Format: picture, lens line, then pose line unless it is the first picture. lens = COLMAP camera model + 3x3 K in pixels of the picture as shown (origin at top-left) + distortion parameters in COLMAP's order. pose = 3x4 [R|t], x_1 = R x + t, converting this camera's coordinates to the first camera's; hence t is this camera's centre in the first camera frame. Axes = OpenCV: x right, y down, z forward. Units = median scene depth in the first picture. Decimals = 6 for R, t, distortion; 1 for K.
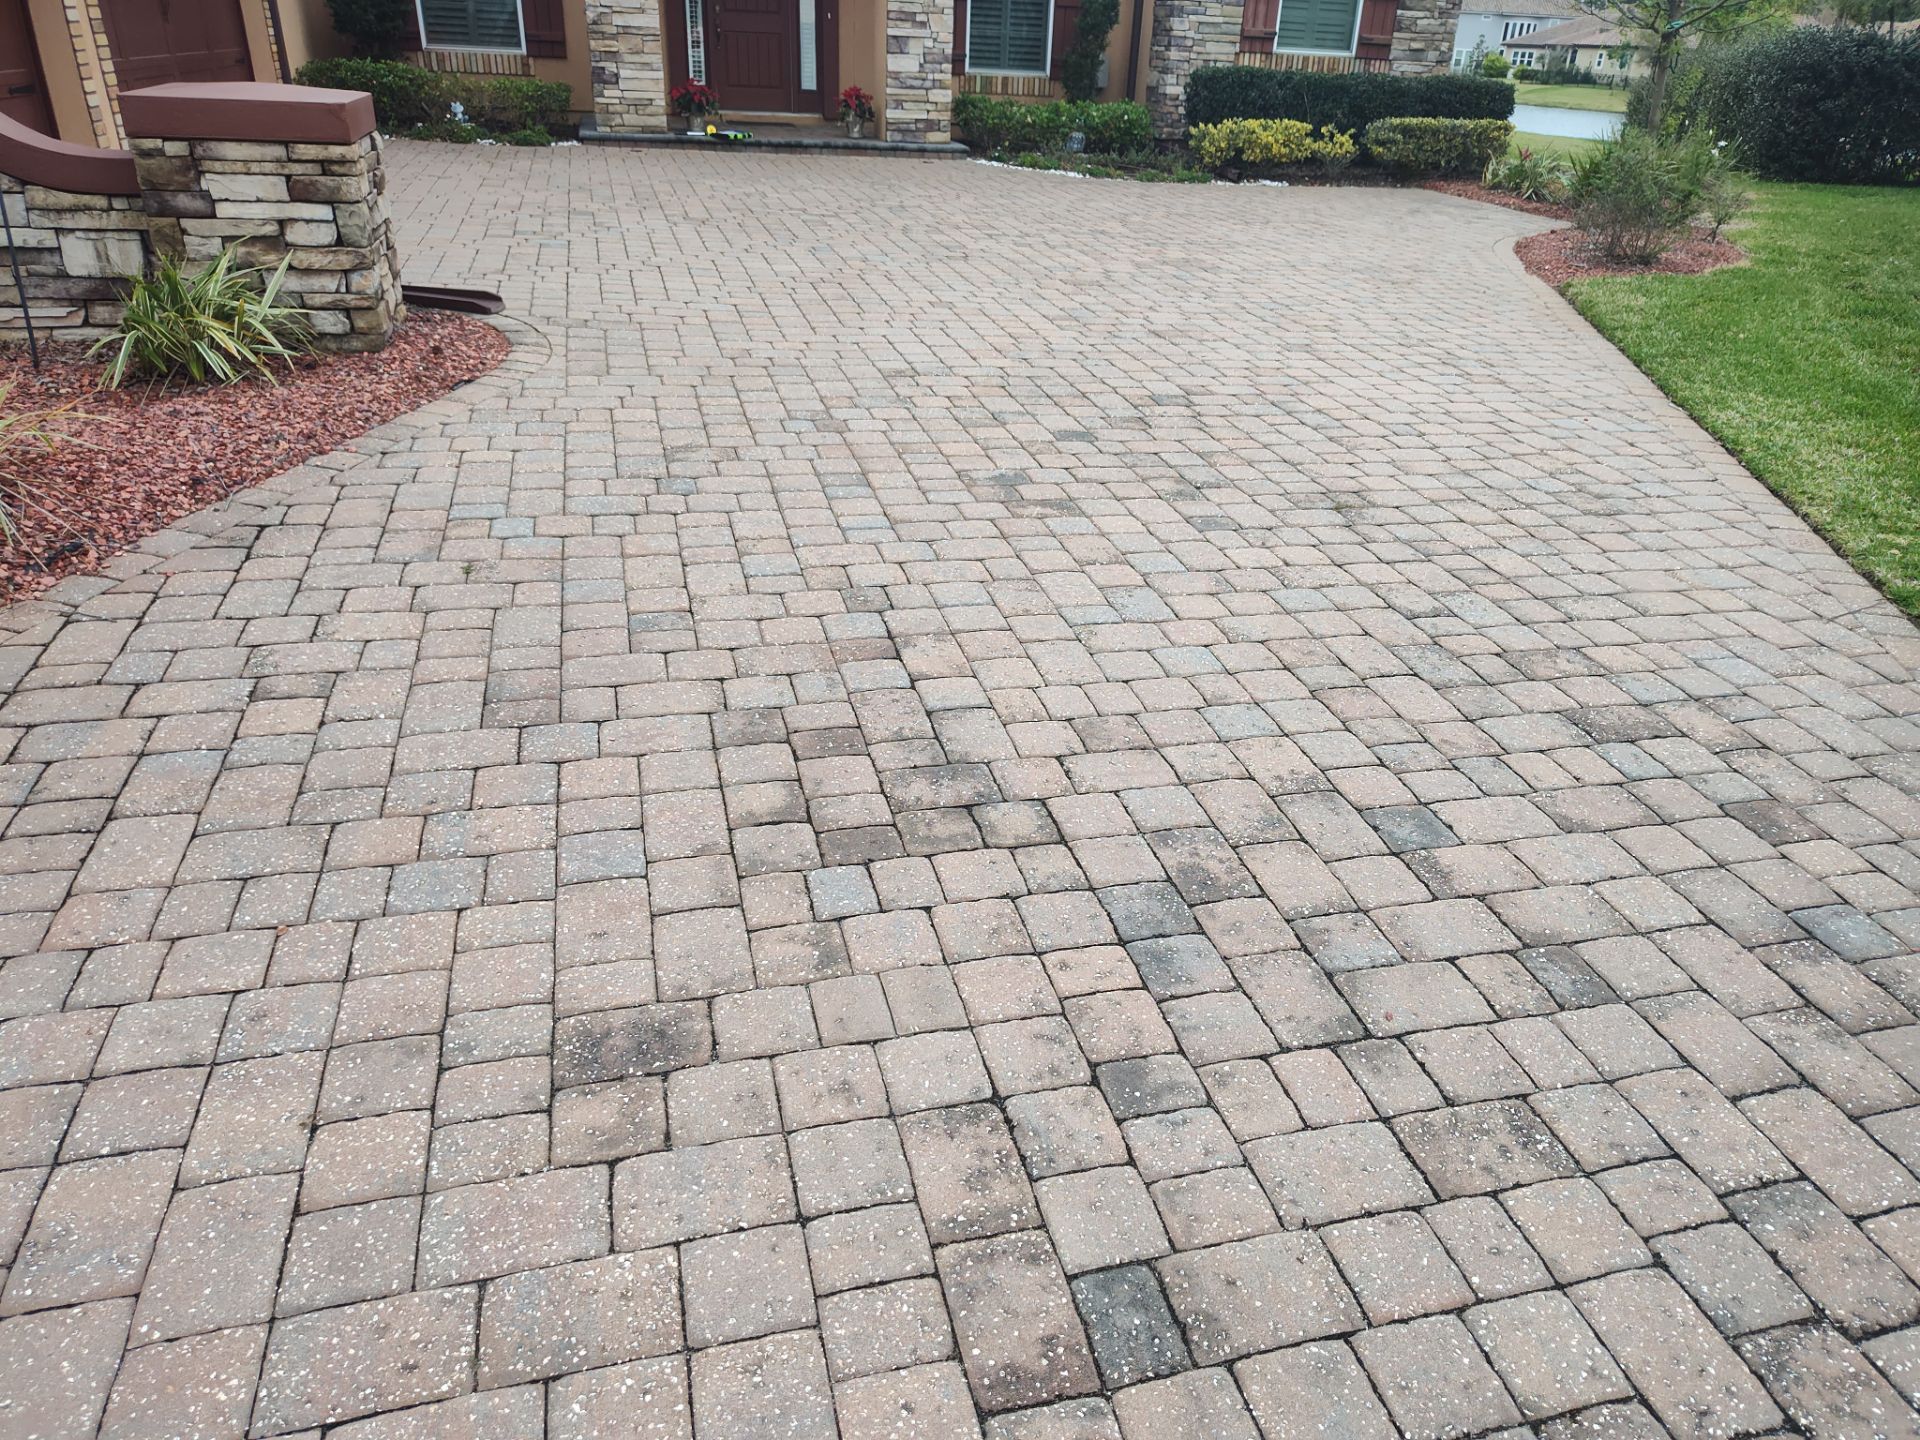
lens RADIAL K [[1283.1, 0, 978.2], [0, 1283.1, 730.4], [0, 0, 1]] dist [0.000489, 0.003766]
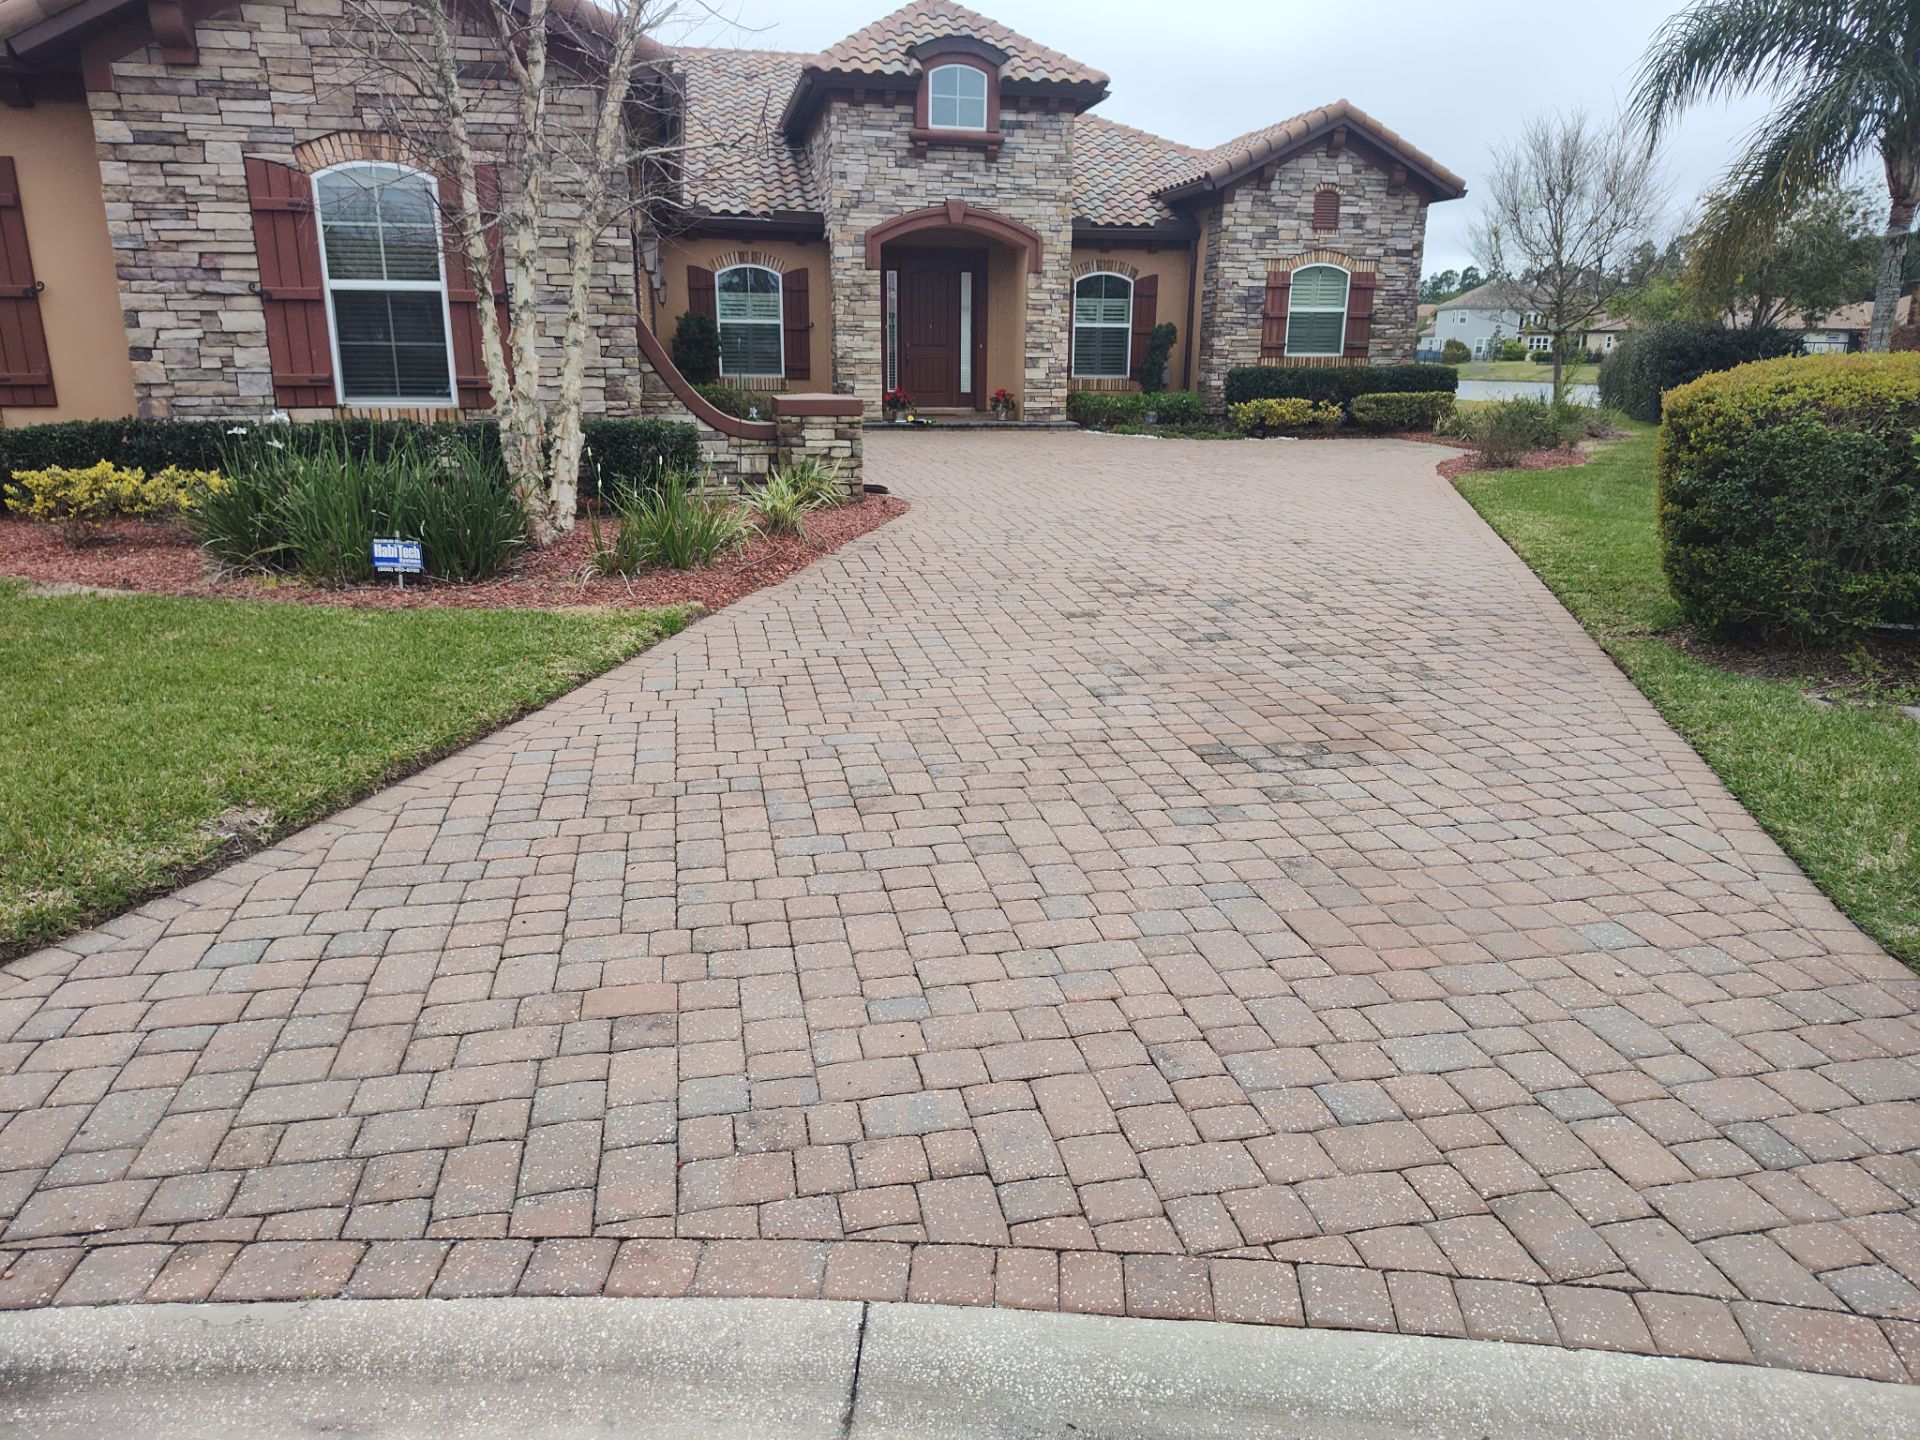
lens RADIAL K [[1270.1, 0, 946.3], [0, 1270.1, 717.2], [0, 0, 1]] dist [0.045171, 0.004778]
pose [[0.997149, -0.017470, -0.073407, -0.058556], [0.001482, 0.977175, -0.212430, 0.196358], [0.075443, 0.211716, 0.974415, -0.388611]]
